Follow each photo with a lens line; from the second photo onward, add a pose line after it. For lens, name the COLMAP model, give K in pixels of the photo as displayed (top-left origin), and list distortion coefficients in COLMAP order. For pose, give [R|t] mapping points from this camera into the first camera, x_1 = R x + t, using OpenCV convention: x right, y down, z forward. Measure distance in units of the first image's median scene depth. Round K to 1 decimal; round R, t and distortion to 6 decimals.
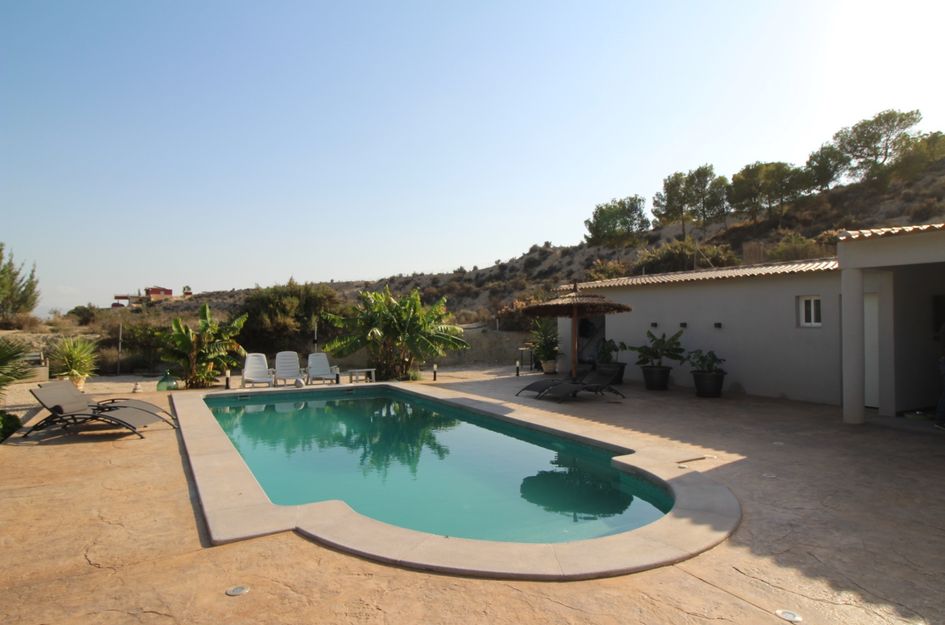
lens RADIAL K [[563.3, 0, 472.5], [0, 563.3, 312.5], [0, 0, 1]] dist [0.000361, -0.003745]
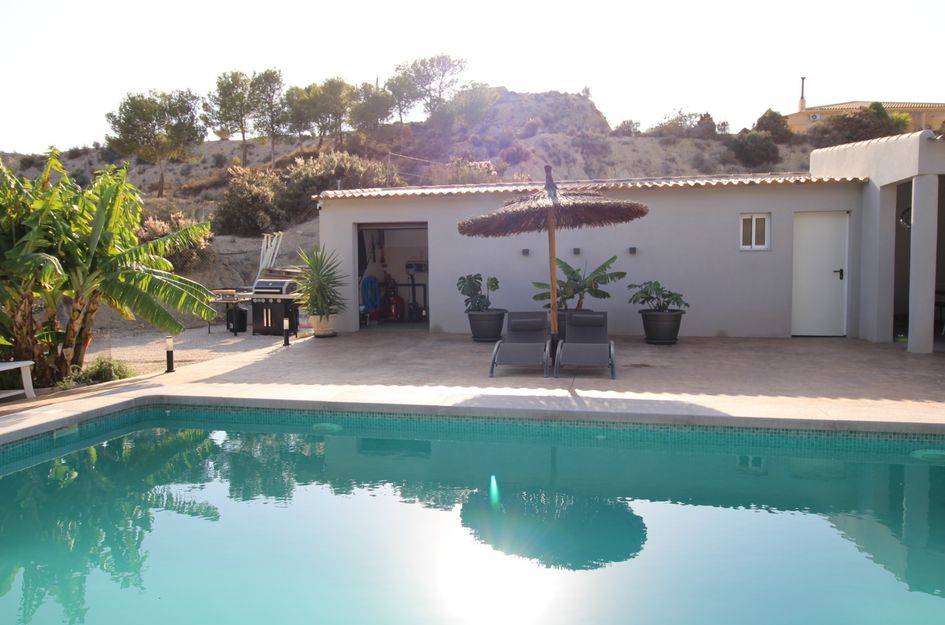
lens RADIAL K [[641.0, 0, 487.8], [0, 641.0, 307.2], [0, 0, 1]] dist [-0.004569, -0.000741]
pose [[0.654759, -0.054248, 0.753888, -0.103965], [-0.003036, 0.997224, 0.074394, 0.010403], [-0.755831, -0.050999, 0.652777, 0.168359]]
